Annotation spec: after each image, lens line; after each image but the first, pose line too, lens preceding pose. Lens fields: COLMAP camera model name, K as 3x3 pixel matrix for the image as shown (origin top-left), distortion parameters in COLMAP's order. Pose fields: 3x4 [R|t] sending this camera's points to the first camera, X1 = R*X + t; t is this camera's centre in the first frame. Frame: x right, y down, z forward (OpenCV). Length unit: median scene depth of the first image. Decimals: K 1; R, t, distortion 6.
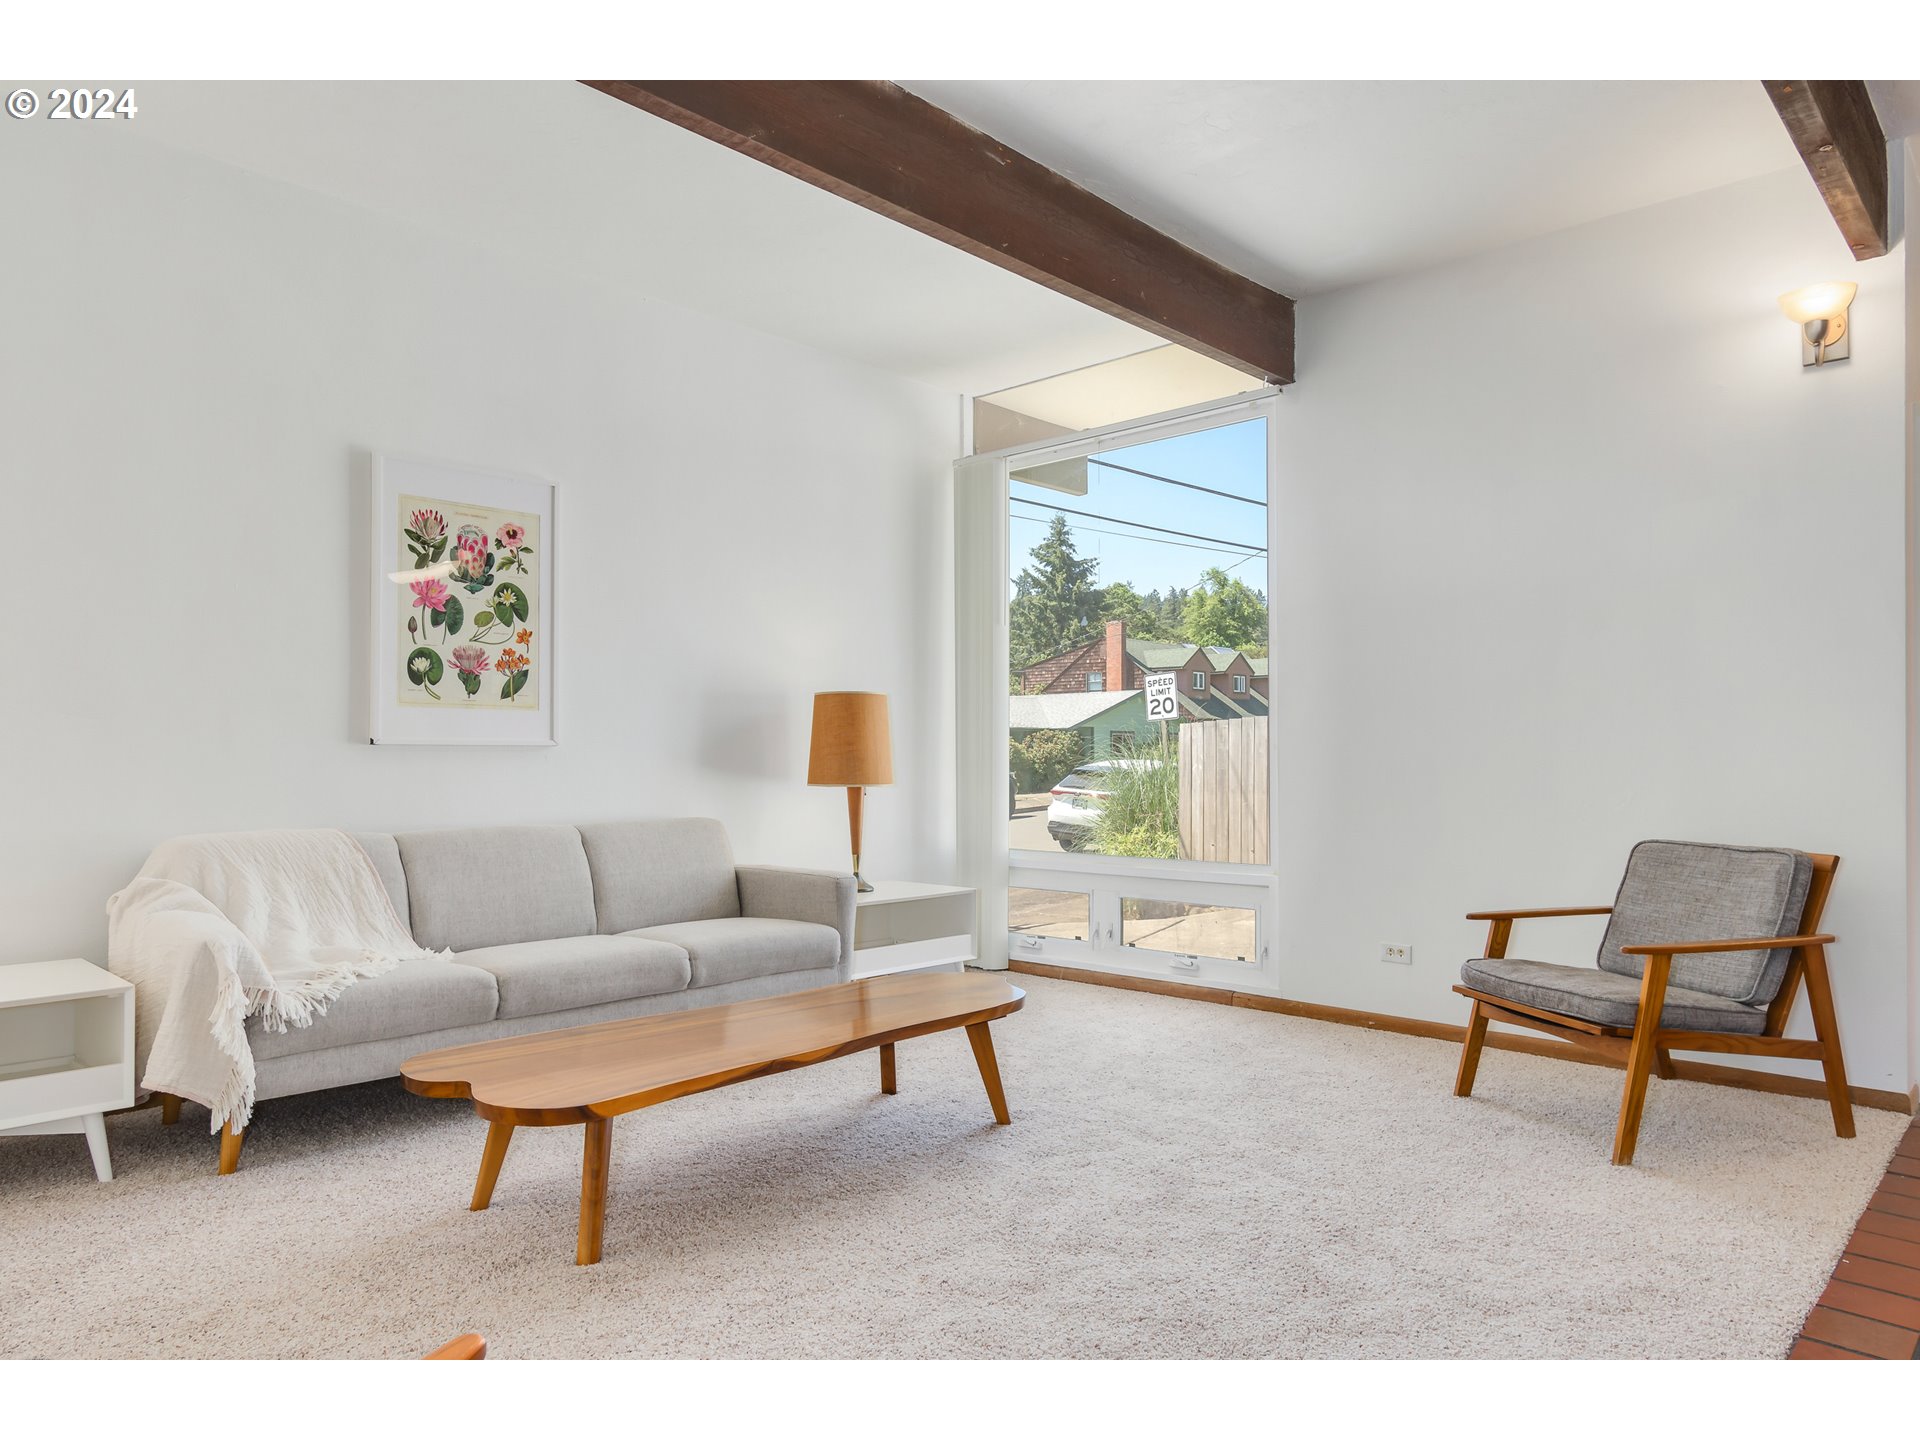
lens RADIAL K [[1252.0, 0, 961.9], [0, 1252.0, 728.5], [0, 0, 1]] dist [-0.001085, 0.000402]
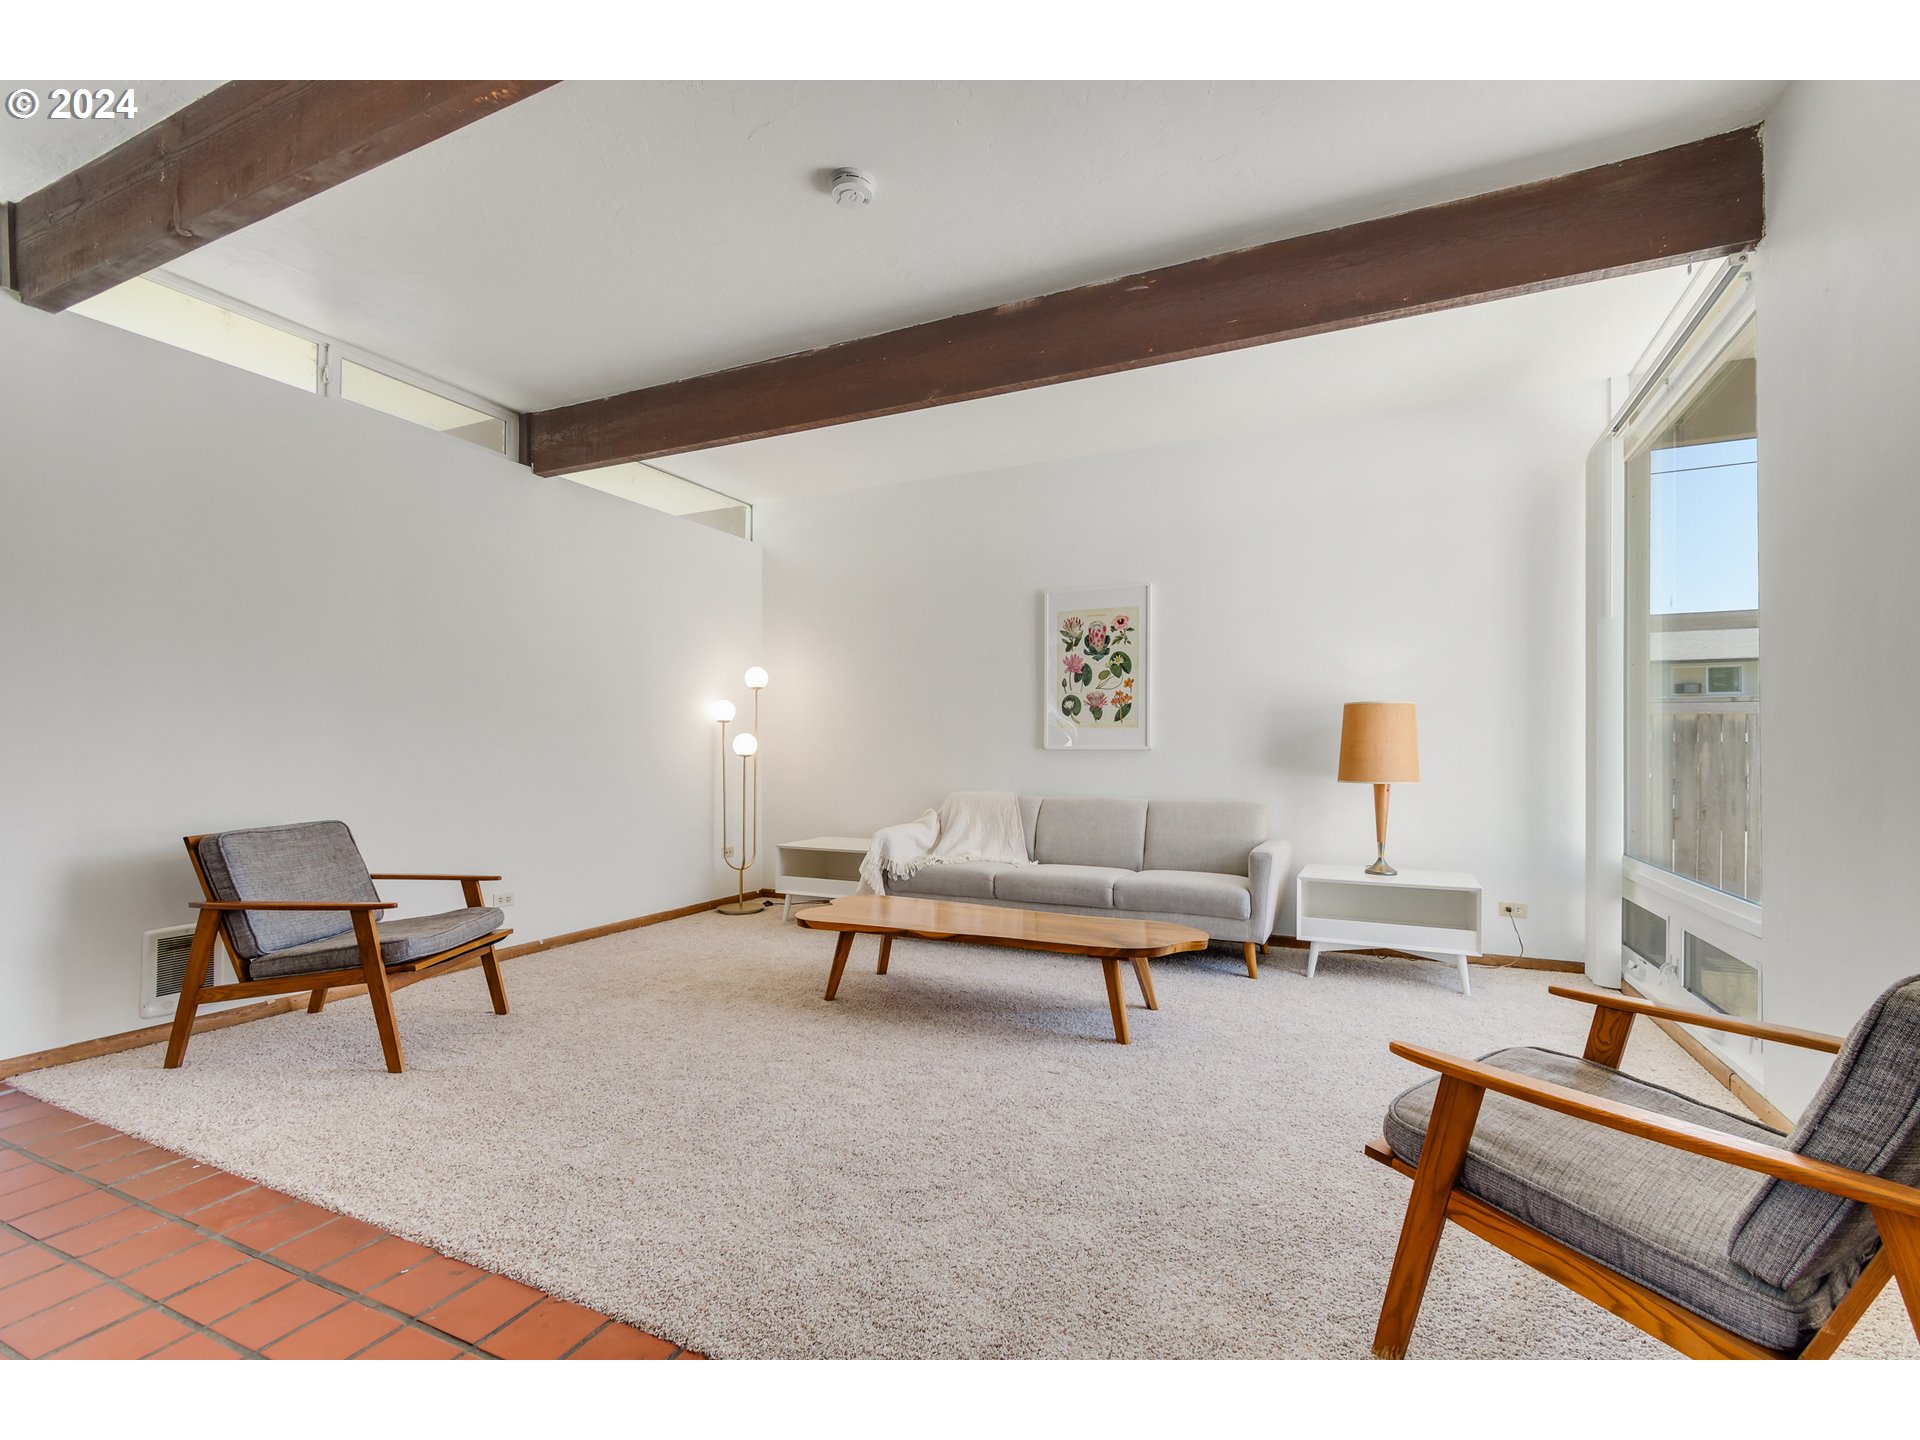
lens RADIAL K [[850.0, 0, 960.6], [0, 850.0, 740.2], [0, 0, 1]] dist [-0.004617, 0.000021]
pose [[0.302655, -0.013223, -0.953008, 0.660996], [0.019290, 0.999784, -0.007745, 0.006092], [0.952905, -0.016039, 0.302845, 0.468704]]
